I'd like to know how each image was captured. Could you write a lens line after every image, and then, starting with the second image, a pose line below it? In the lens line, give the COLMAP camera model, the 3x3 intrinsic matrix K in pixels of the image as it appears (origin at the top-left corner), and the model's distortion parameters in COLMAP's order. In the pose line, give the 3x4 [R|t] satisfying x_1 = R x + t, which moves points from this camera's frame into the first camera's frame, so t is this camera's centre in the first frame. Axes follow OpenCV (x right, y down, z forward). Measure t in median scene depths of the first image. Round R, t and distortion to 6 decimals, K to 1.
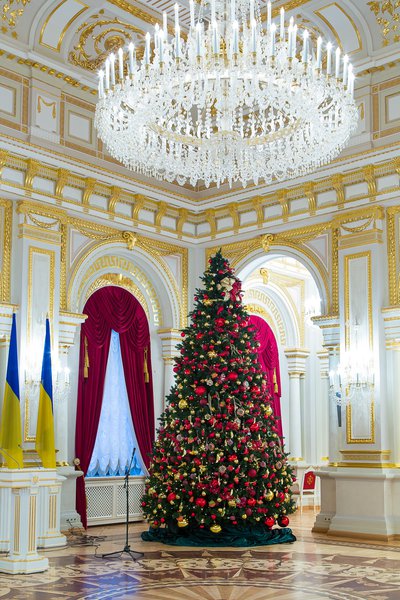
lens RADIAL K [[757.7, 0, 186.2], [0, 757.7, 351.0], [0, 0, 1]] dist [0.003411, 0.003785]
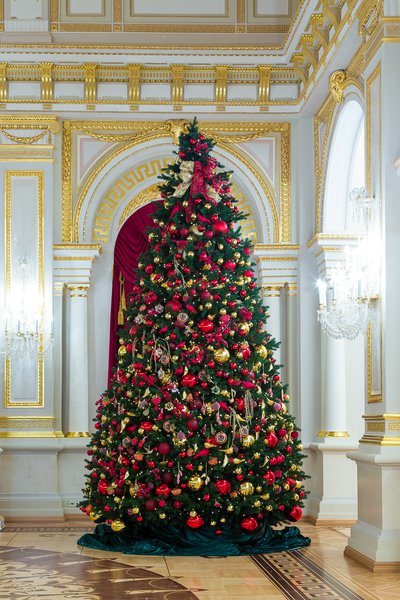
lens RADIAL K [[915.9, 0, 157.8], [0, 915.9, 384.9], [0, 0, 1]] dist [0.012871, -0.003006]
pose [[0.714157, -0.030262, -0.699331, 0.601897], [0.089848, 0.994764, 0.048708, 0.059349], [0.694195, -0.097619, 0.713137, 0.385837]]
